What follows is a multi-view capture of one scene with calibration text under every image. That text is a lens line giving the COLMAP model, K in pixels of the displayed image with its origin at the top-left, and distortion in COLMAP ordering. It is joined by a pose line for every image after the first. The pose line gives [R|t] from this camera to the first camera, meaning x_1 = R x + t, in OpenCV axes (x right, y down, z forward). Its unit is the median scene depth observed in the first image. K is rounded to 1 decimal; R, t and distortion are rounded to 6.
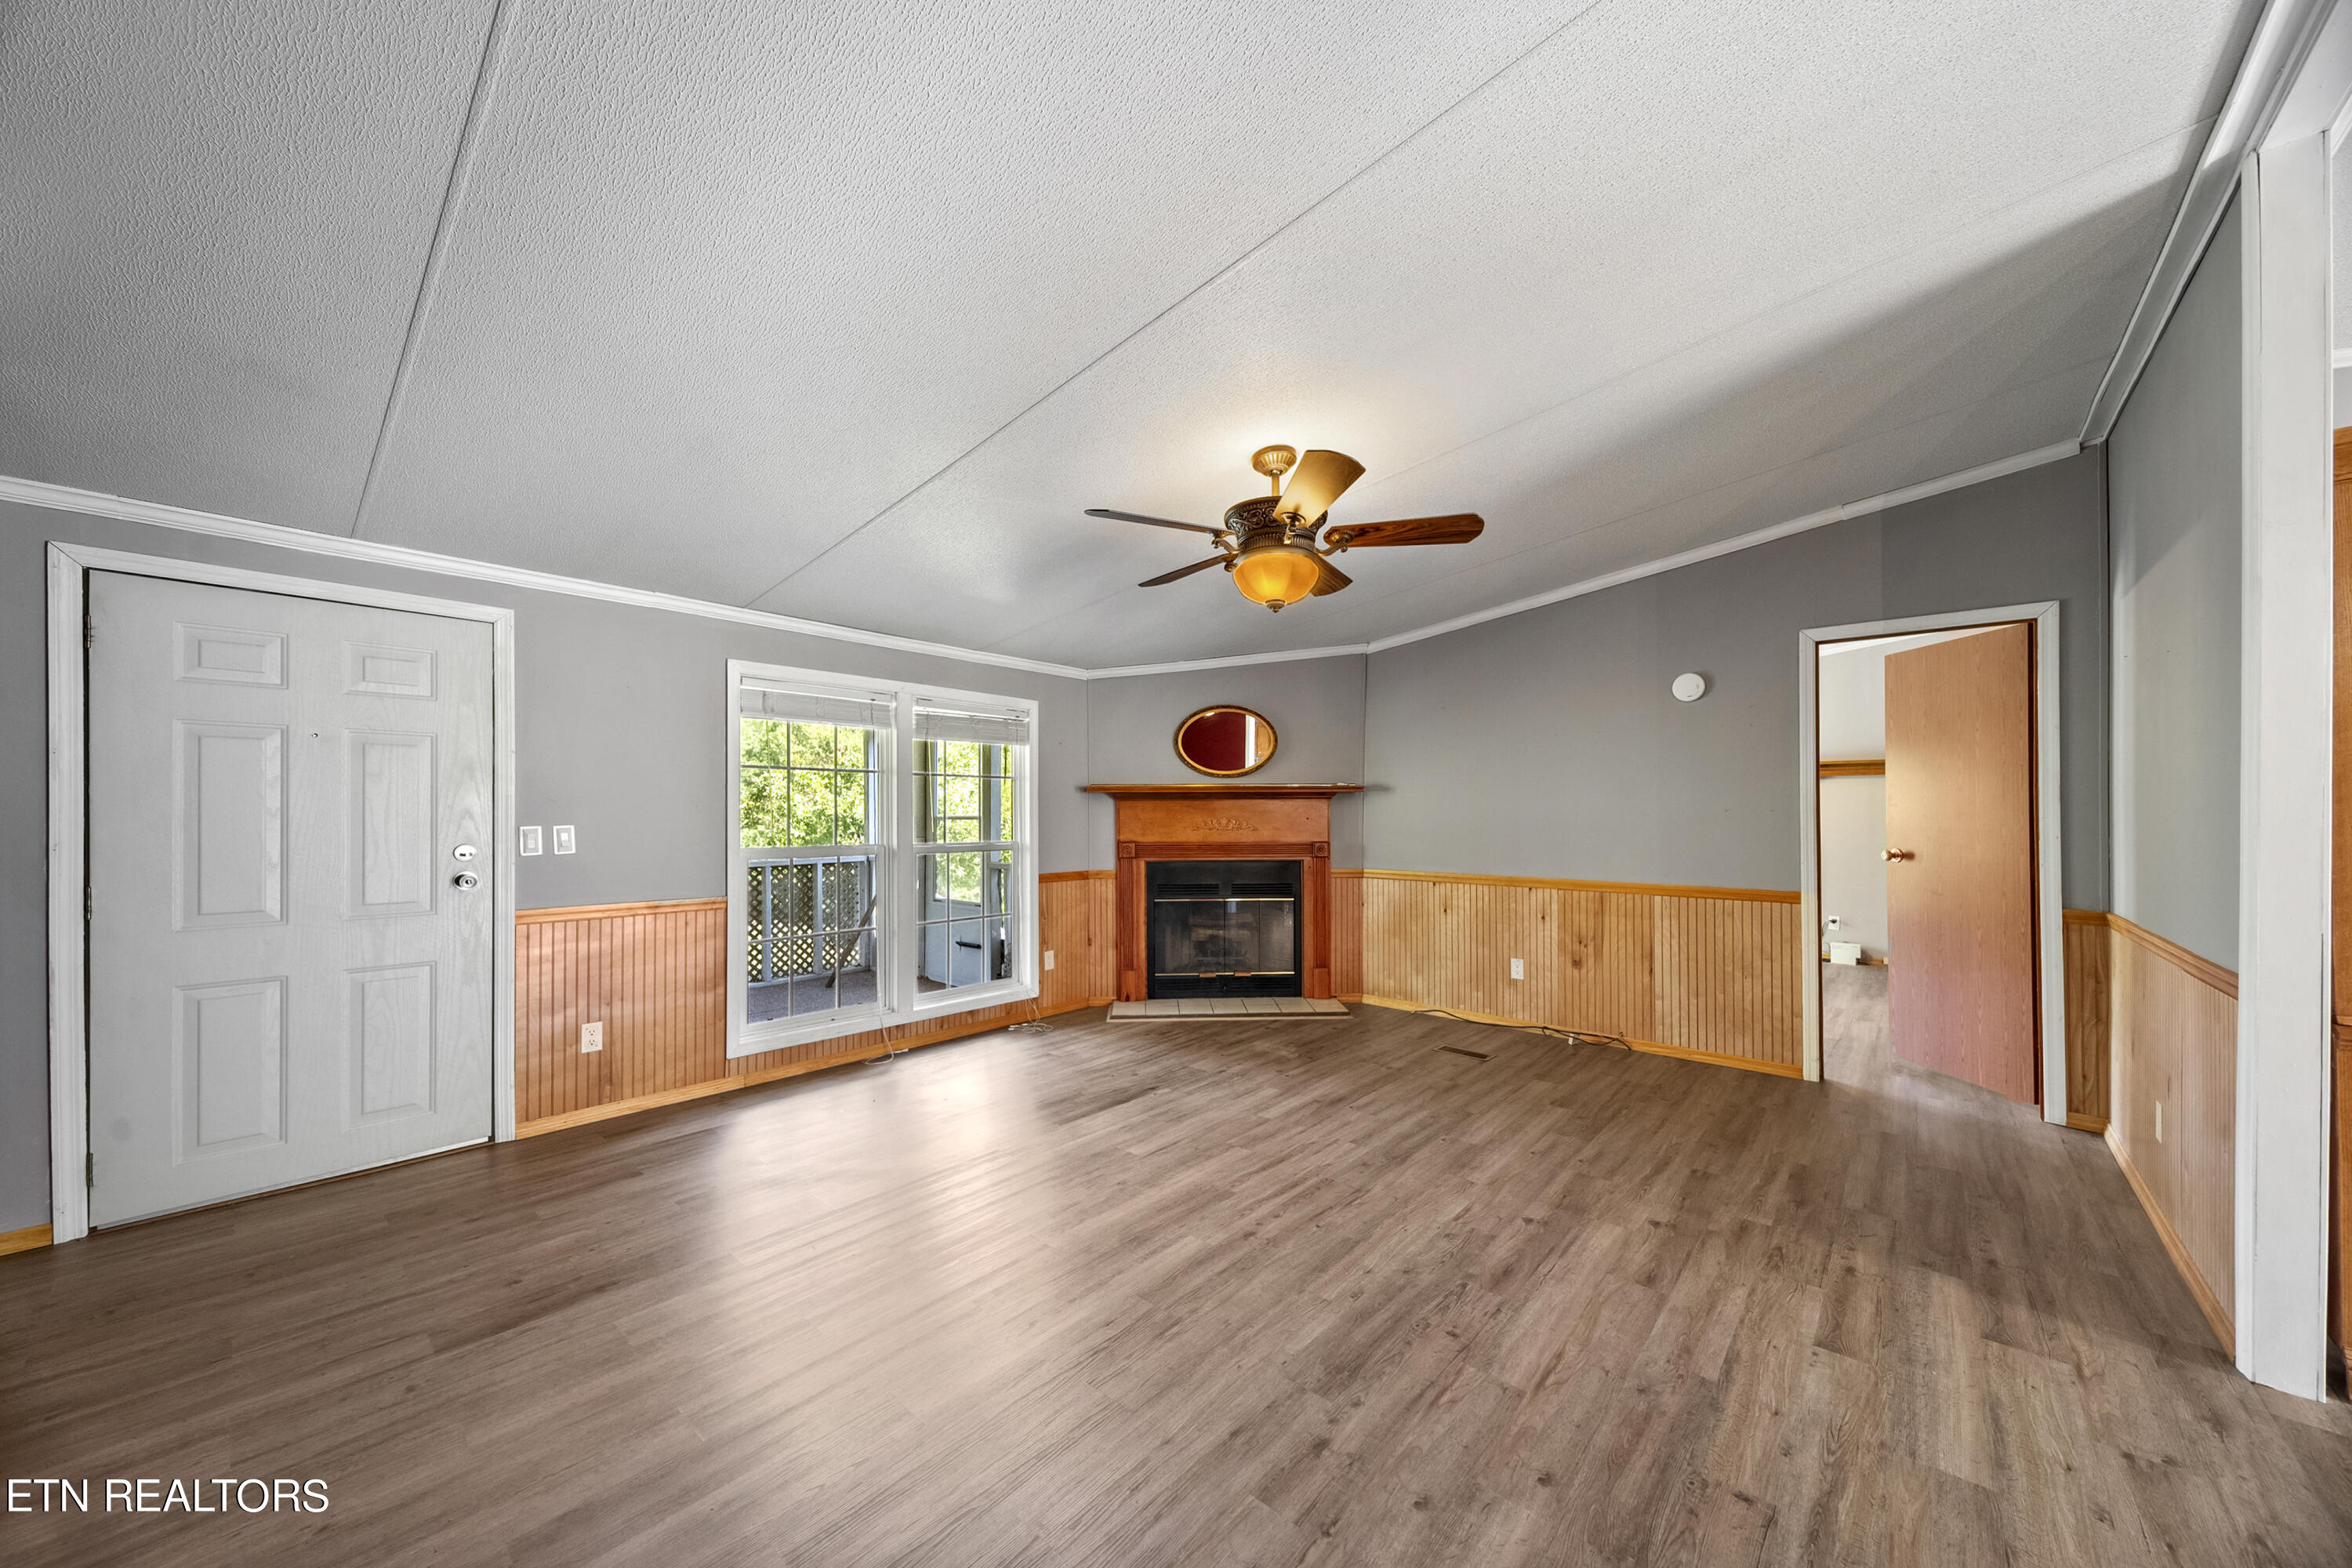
lens RADIAL K [[837.3, 0, 1192.0], [0, 837.3, 791.7], [0, 0, 1]] dist [0.002463, 0.000006]
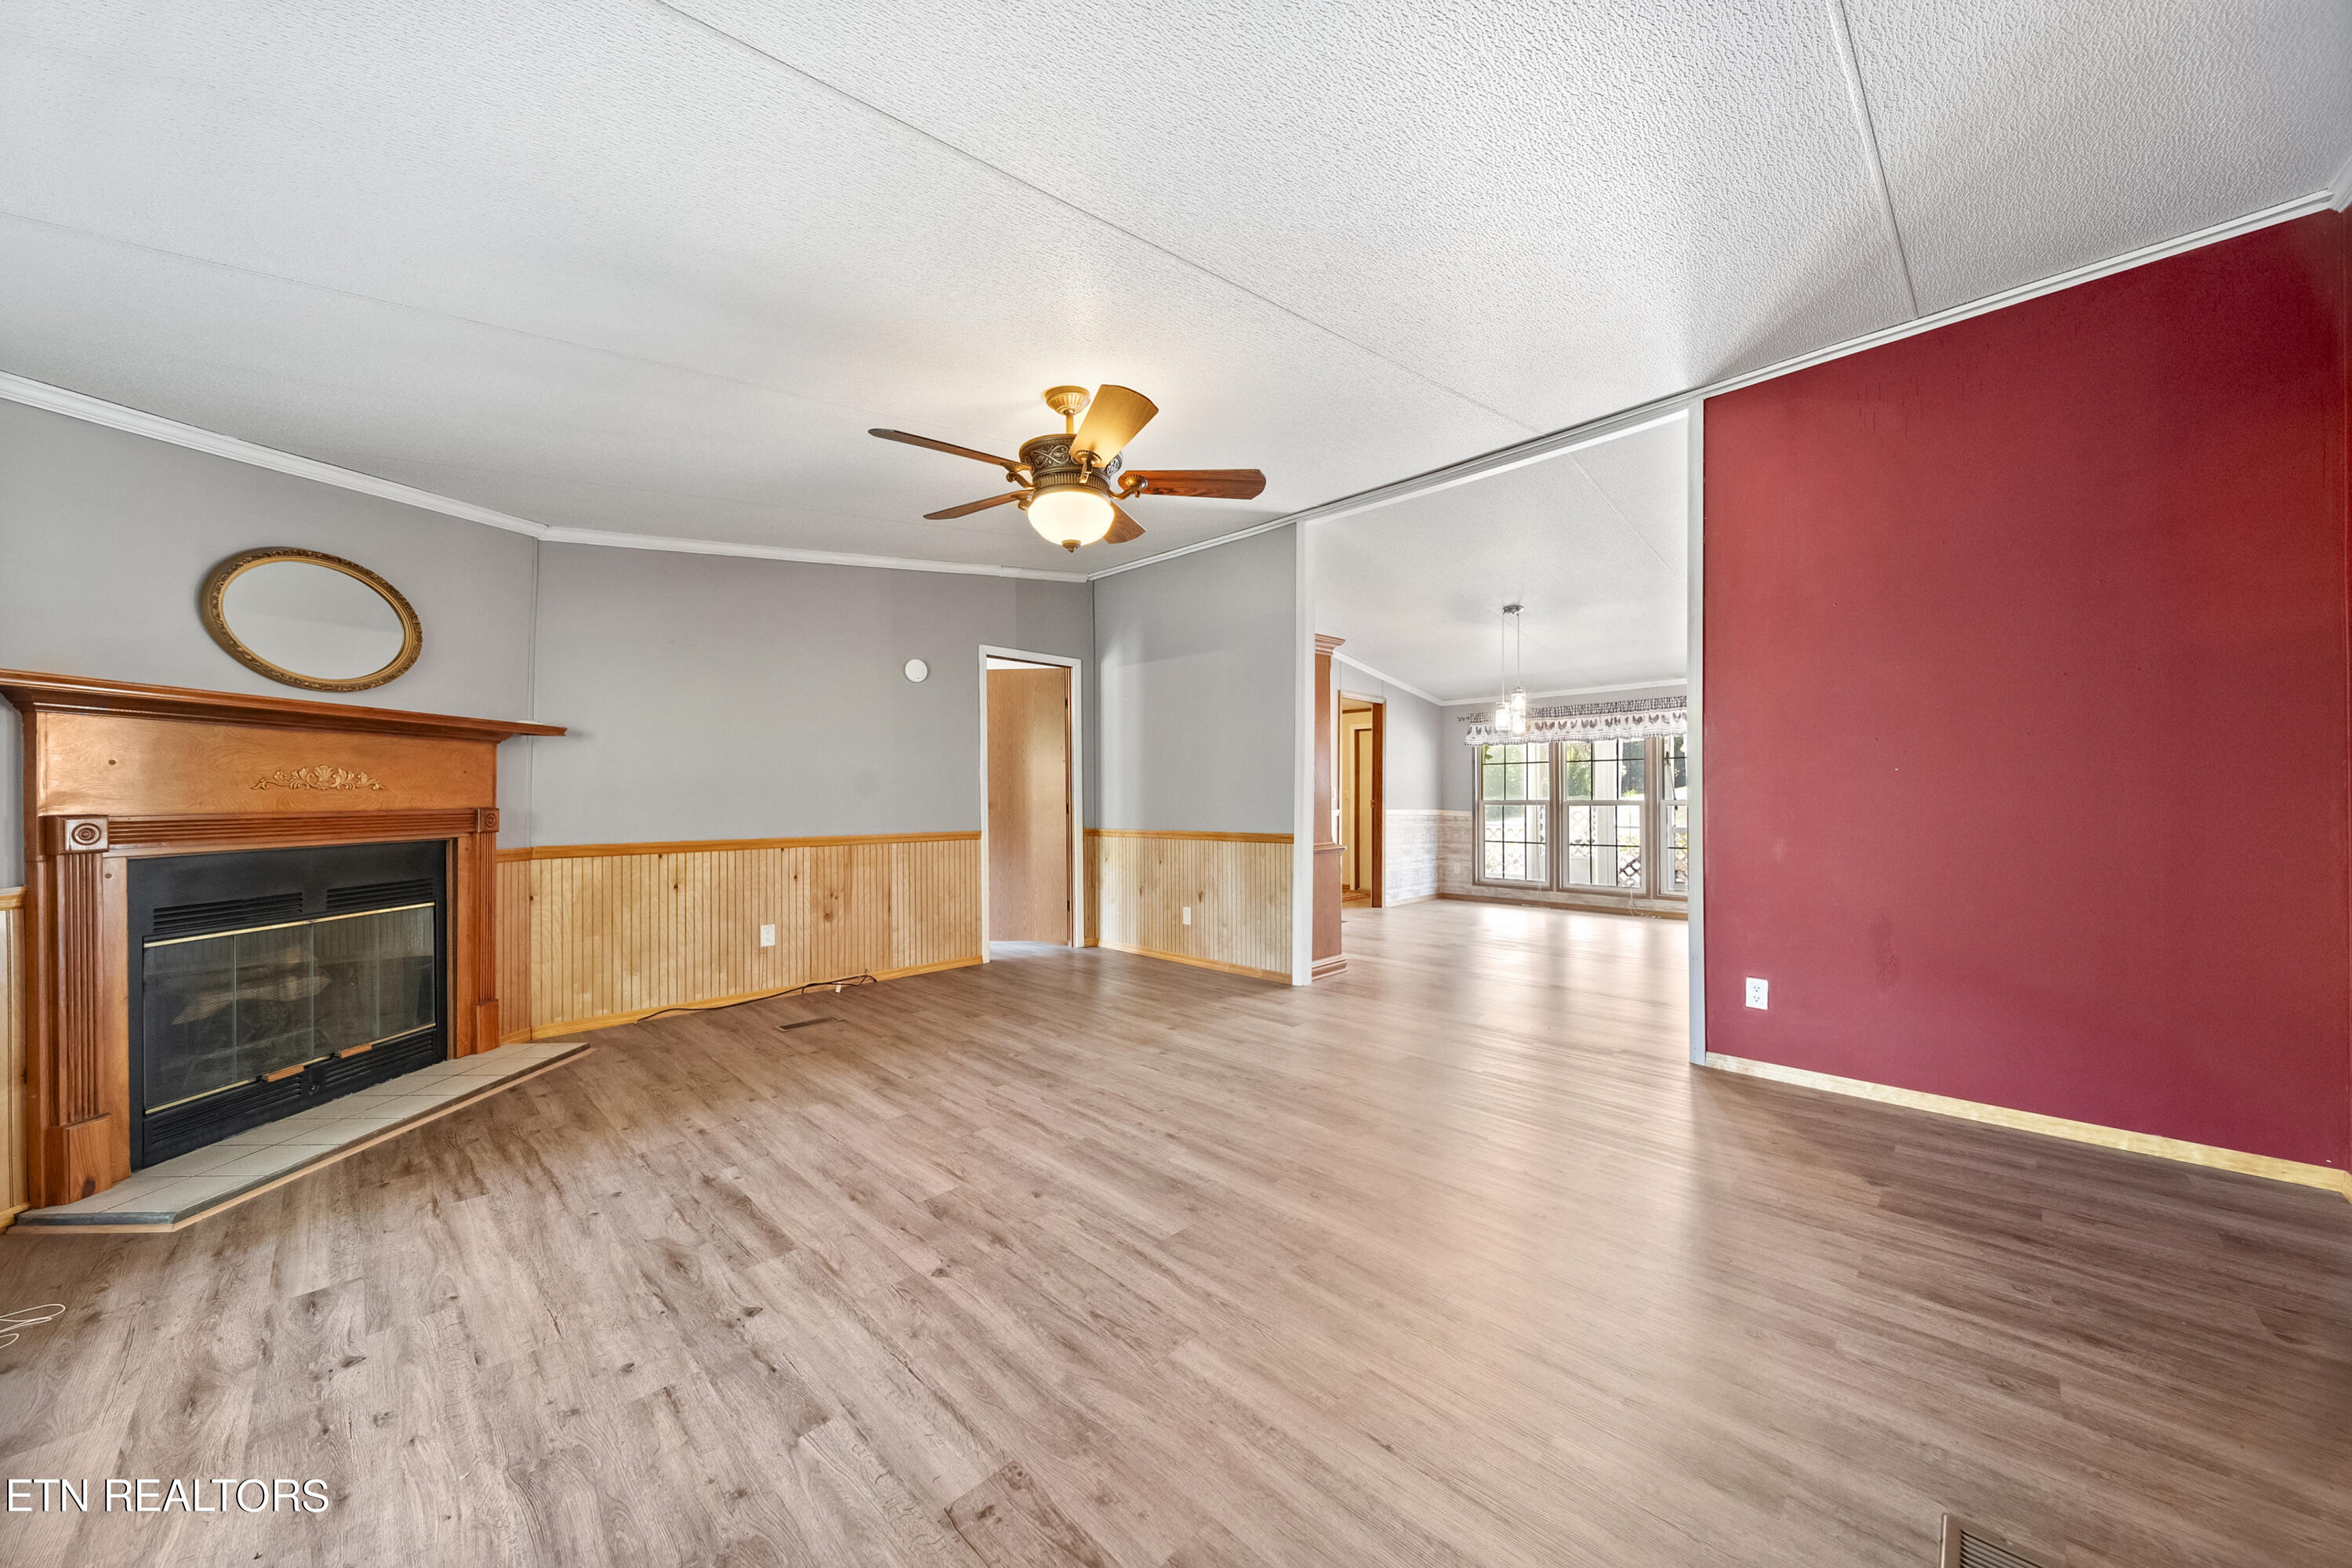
lens RADIAL K [[828.1, 0, 1178.7], [0, 828.1, 799.8], [0, 0, 1]] dist [0.010453, -0.000184]
pose [[0.039741, 0.000227, 0.999210, -0.548266], [-0.020762, 0.999784, 0.000598, 0.050041], [-0.998994, -0.020769, 0.039737, 0.520390]]
